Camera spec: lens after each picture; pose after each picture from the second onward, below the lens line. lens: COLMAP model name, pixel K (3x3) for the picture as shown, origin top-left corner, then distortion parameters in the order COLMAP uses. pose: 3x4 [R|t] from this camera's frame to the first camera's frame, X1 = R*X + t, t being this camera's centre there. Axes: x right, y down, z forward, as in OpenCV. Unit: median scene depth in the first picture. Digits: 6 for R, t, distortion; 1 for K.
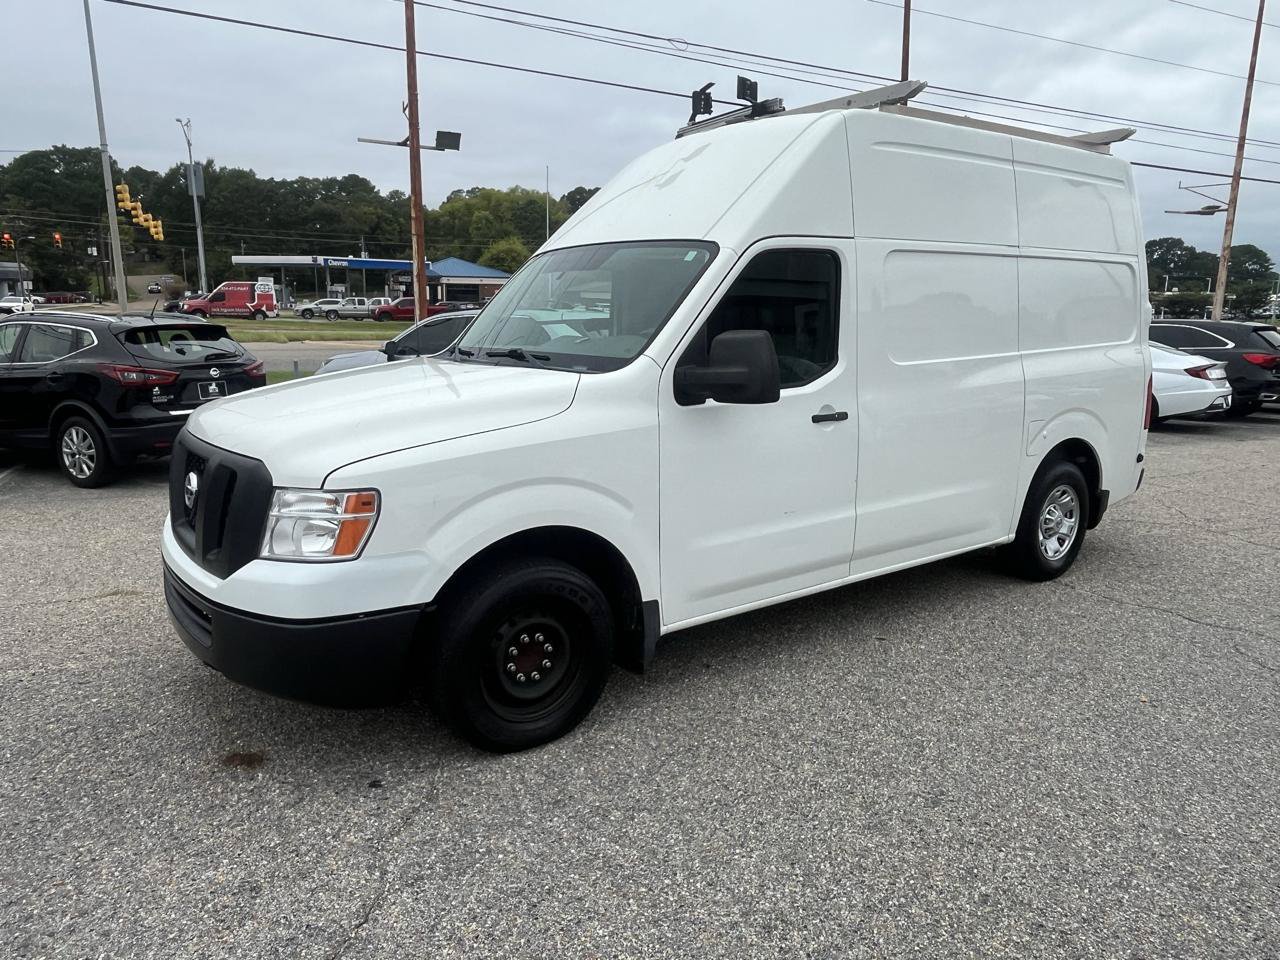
lens RADIAL K [[884.3, 0, 632.0], [0, 884.3, 486.8], [0, 0, 1]] dist [-0.000070, -0.004262]
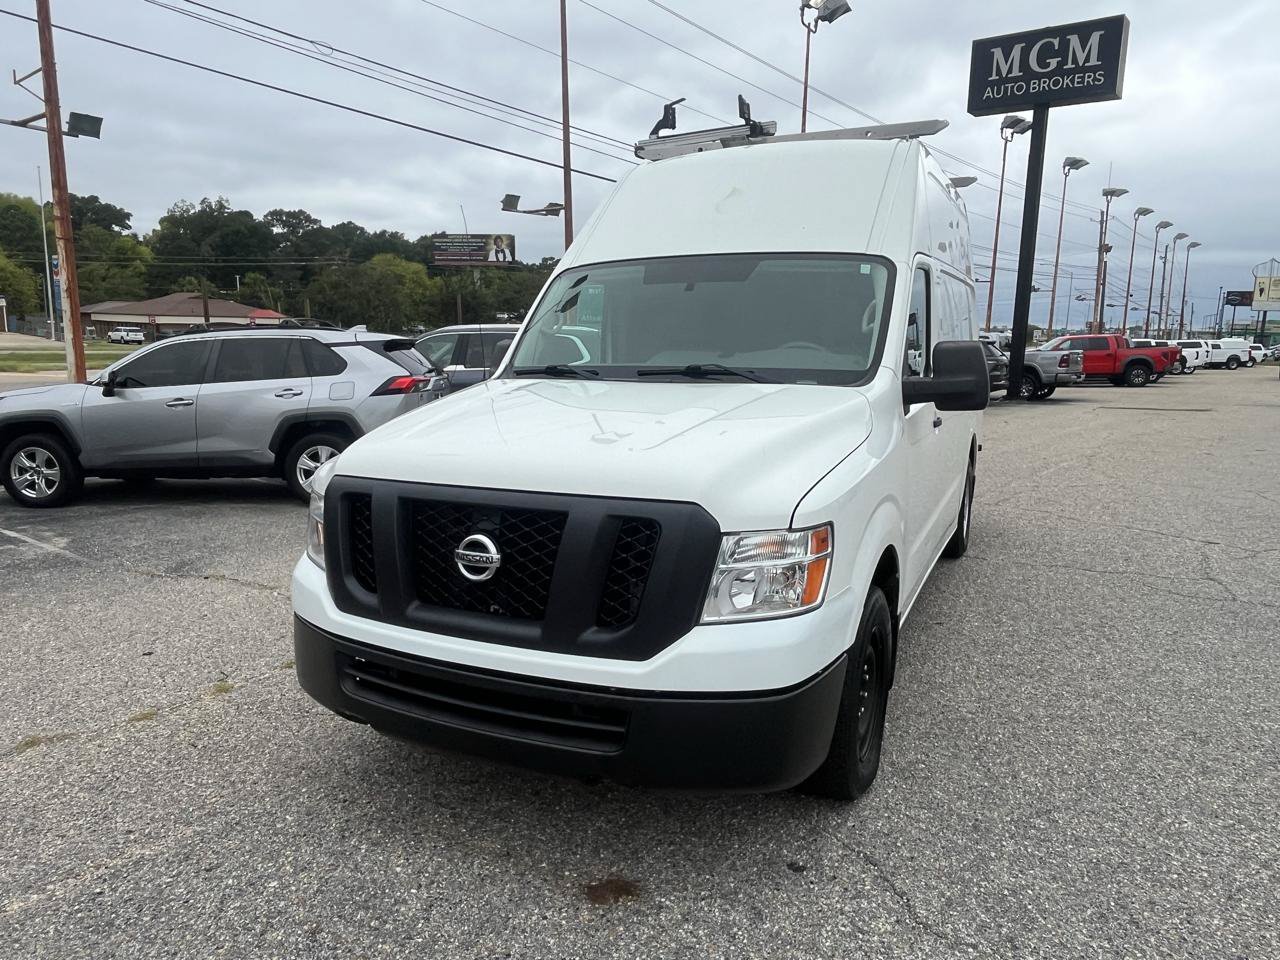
lens RADIAL K [[885.0, 0, 631.8], [0, 885.0, 488.2], [0, 0, 1]] dist [-0.000981, -0.006064]
pose [[0.876417, -0.086961, 0.473637, -0.614689], [0.099020, 0.995085, -0.000526, -0.035107], [-0.471263, 0.047360, 0.880720, 0.229112]]
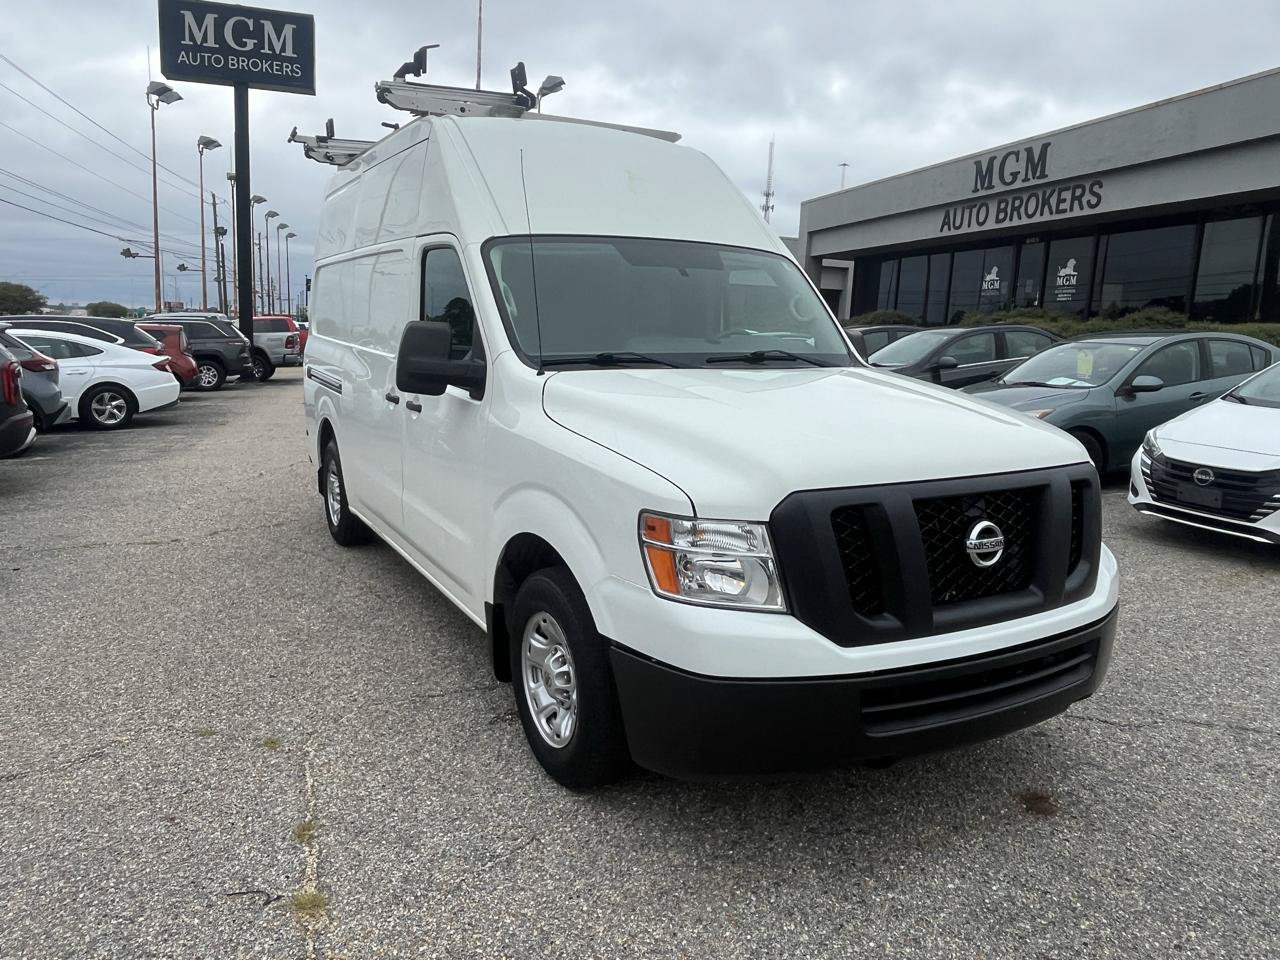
lens RADIAL K [[884.3, 0, 632.0], [0, 884.3, 486.8], [0, 0, 1]] dist [-0.000070, -0.004262]
pose [[0.118186, -0.180500, 0.976449, -1.065696], [0.174895, 0.971752, 0.158463, -0.183563], [-0.977468, 0.152048, 0.146416, 0.988626]]
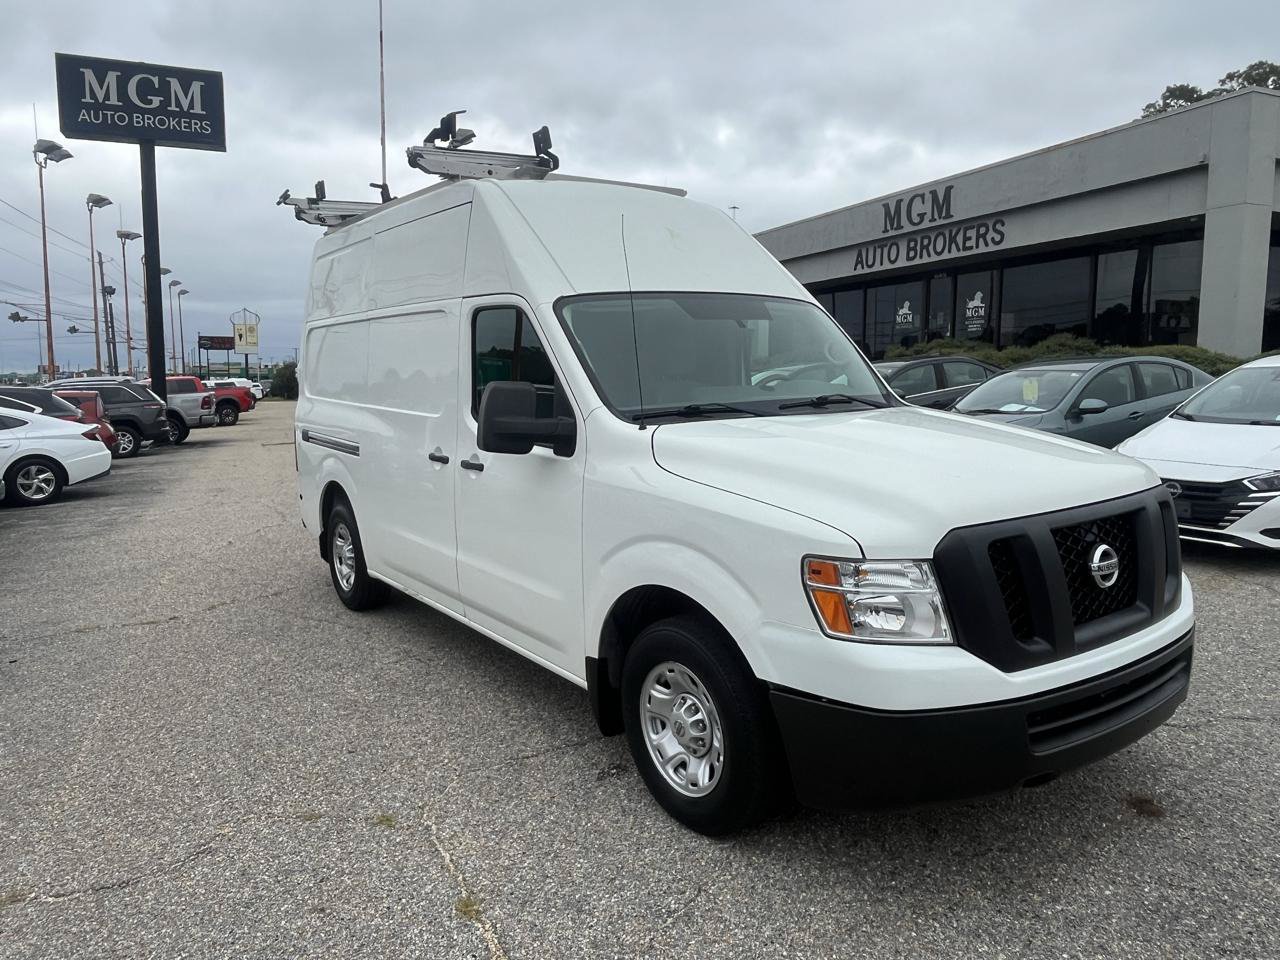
lens RADIAL K [[884.2, 0, 640.0], [0, 884.2, 480.0], [0, 0, 1]] dist [0.001208, -0.005279]
pose [[0.001604, -0.131069, 0.991372, -1.094404], [0.216350, 0.967939, 0.127620, -0.229020], [-0.976315, 0.214278, 0.029910, 1.157930]]
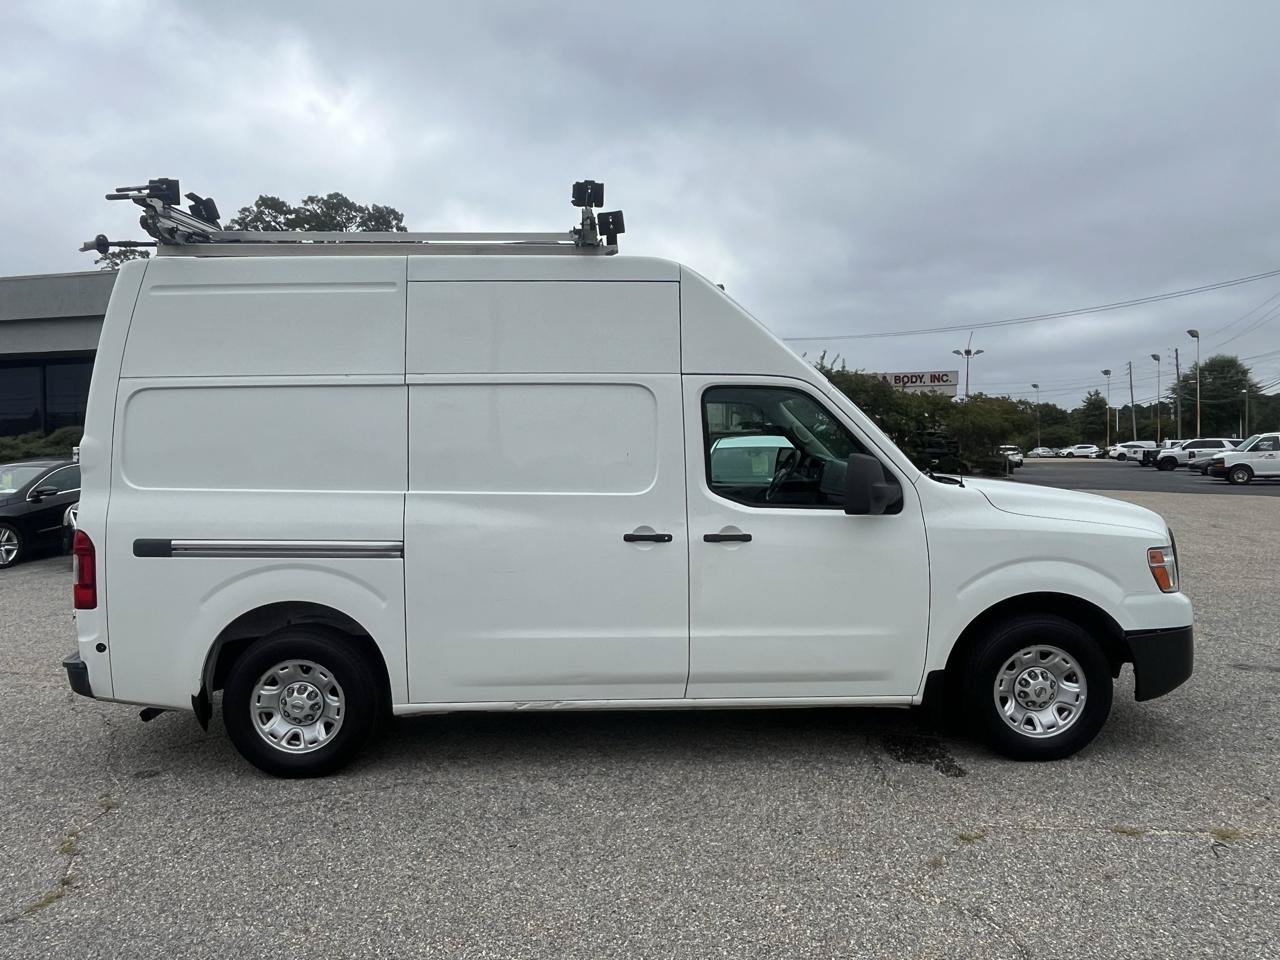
lens RADIAL K [[907.5, 0, 638.6], [0, 907.5, 481.6], [0, 0, 1]] dist [-0.000307, -0.000168]
pose [[-0.819544, -0.019642, 0.572680, -0.599688], [0.125354, 0.969060, 0.212626, -0.468015], [-0.559137, 0.246044, -0.791725, 2.289611]]
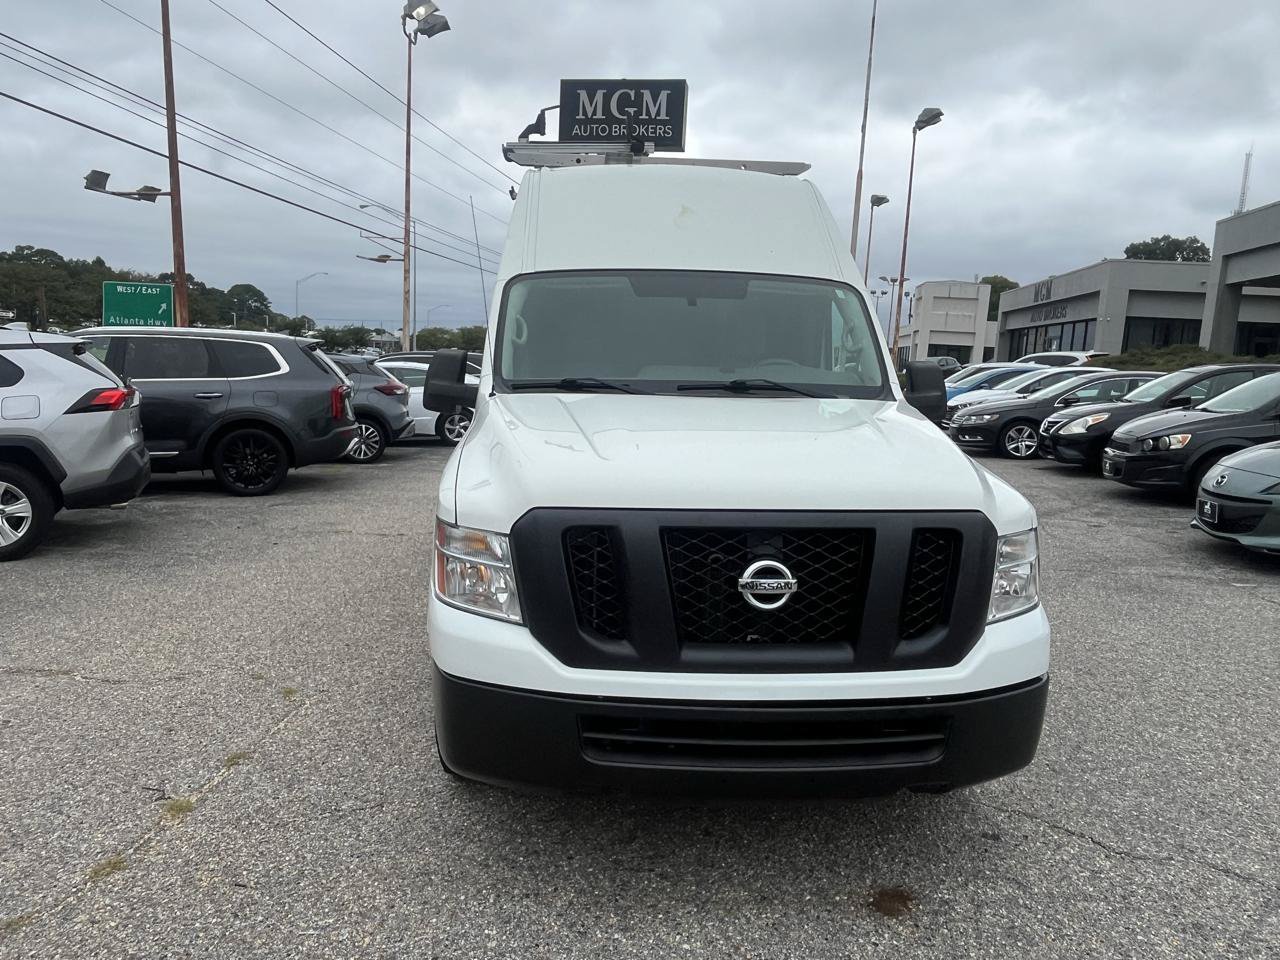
lens RADIAL K [[884.3, 0, 632.0], [0, 884.3, 486.8], [0, 0, 1]] dist [-0.000070, -0.004262]
pose [[0.533718, -0.116125, 0.837652, -0.950970], [0.143499, 0.988599, 0.045619, -0.101553], [-0.833399, 0.095854, 0.544296, 0.586818]]
